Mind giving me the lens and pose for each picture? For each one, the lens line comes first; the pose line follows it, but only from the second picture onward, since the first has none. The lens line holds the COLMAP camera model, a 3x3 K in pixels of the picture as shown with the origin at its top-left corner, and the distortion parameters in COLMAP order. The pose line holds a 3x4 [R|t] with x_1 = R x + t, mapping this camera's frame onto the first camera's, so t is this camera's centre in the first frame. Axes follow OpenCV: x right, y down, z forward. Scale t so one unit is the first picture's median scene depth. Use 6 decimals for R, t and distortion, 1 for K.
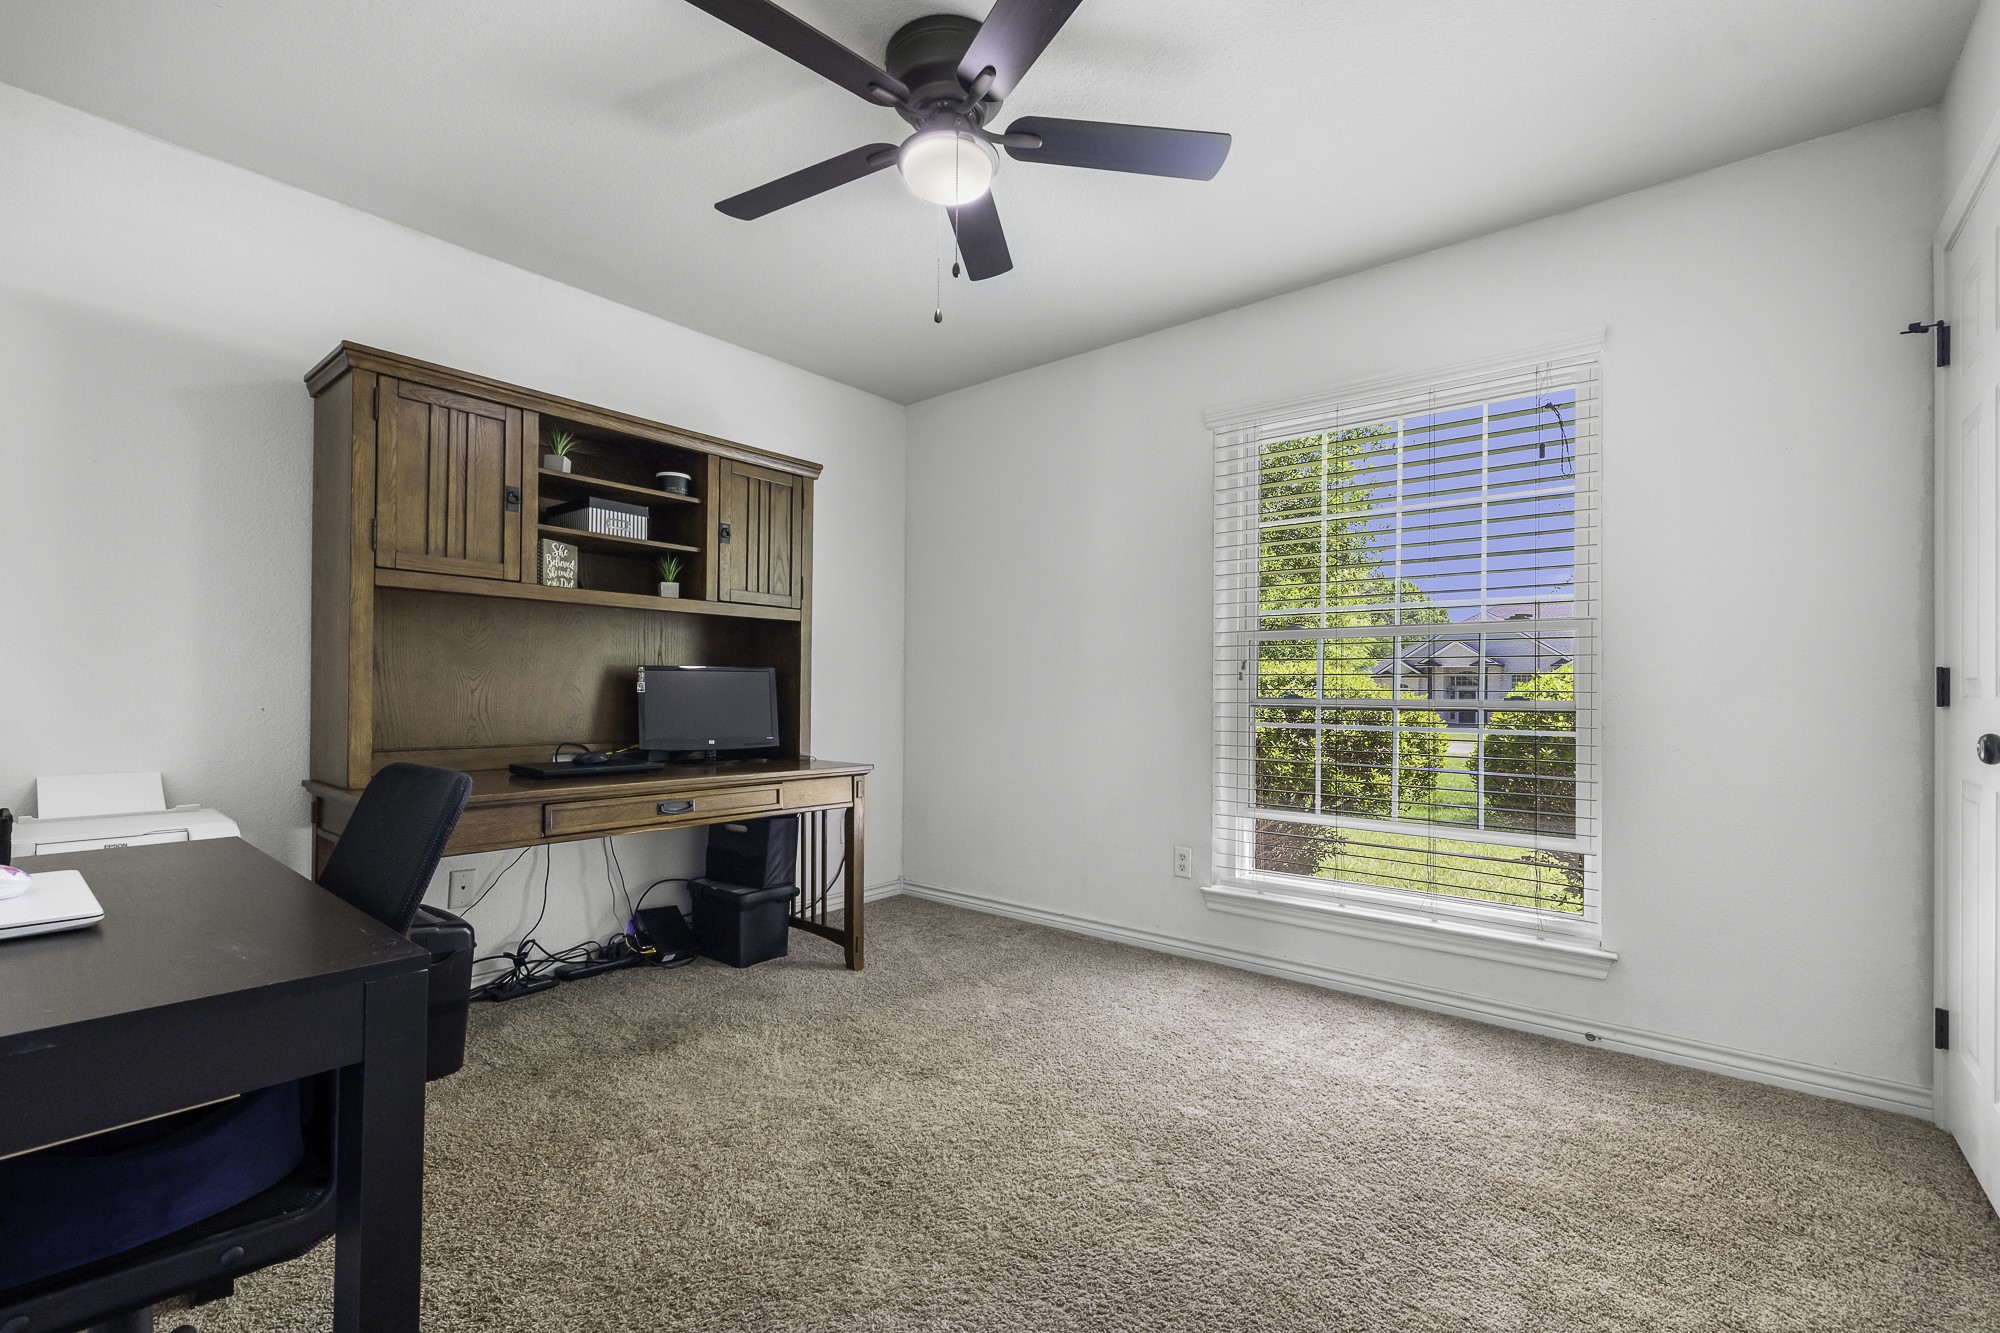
lens RADIAL K [[861.3, 0, 999.3], [0, 861.3, 685.1], [0, 0, 1]] dist [0.000613, -0.000600]
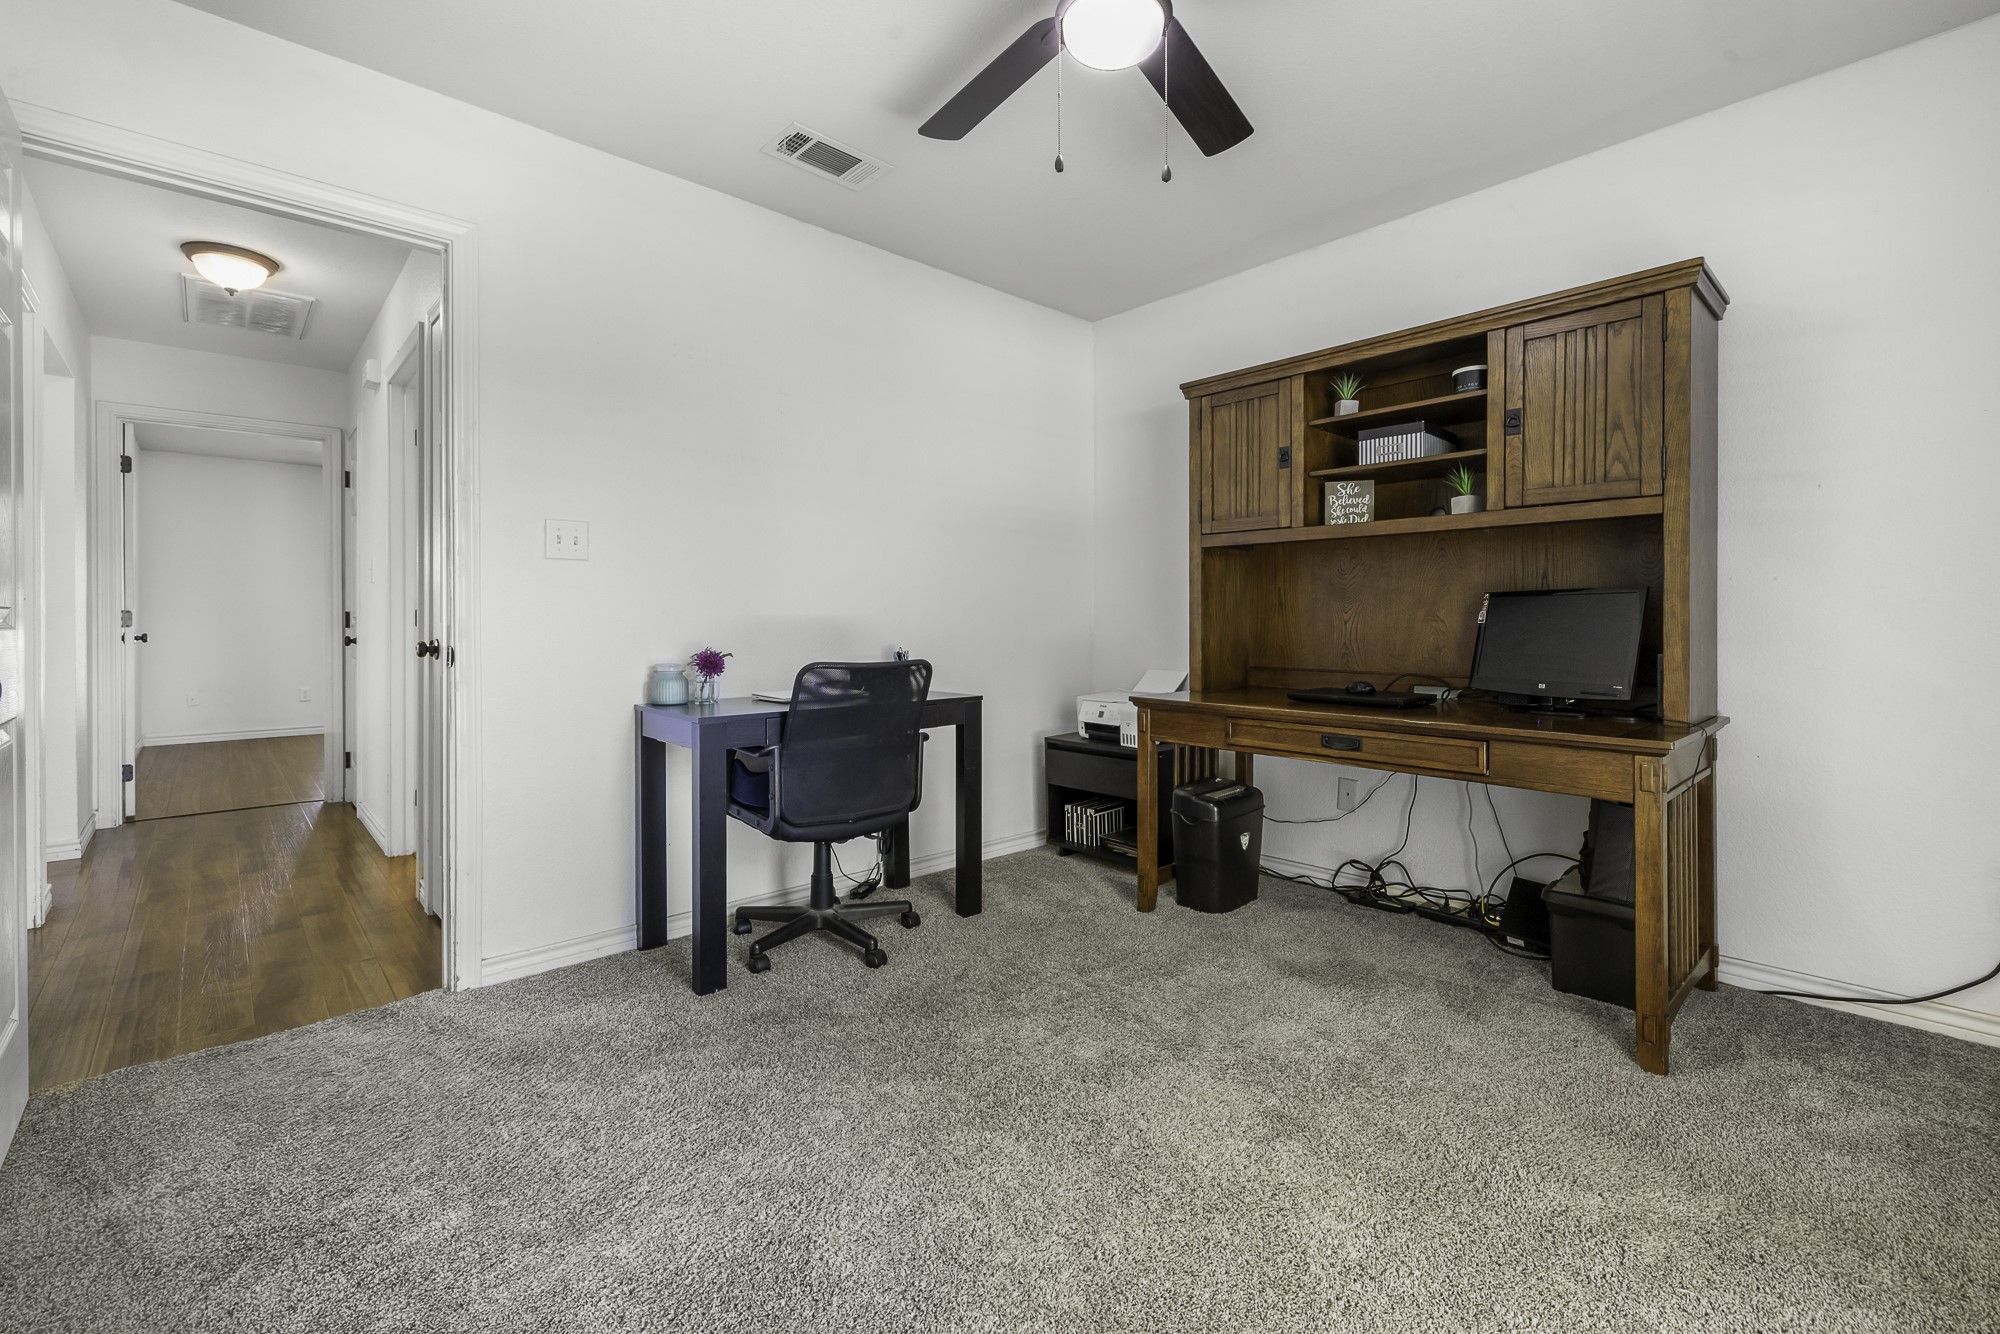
lens RADIAL K [[861.3, 0, 993.8], [0, 861.3, 615.9], [0, 0, 1]] dist [0.000613, -0.000600]
pose [[-0.144098, -0.010953, -0.989503, 0.560303], [0.008802, 0.999885, -0.012350, 0.008037], [0.989524, -0.010489, -0.143985, 0.677821]]
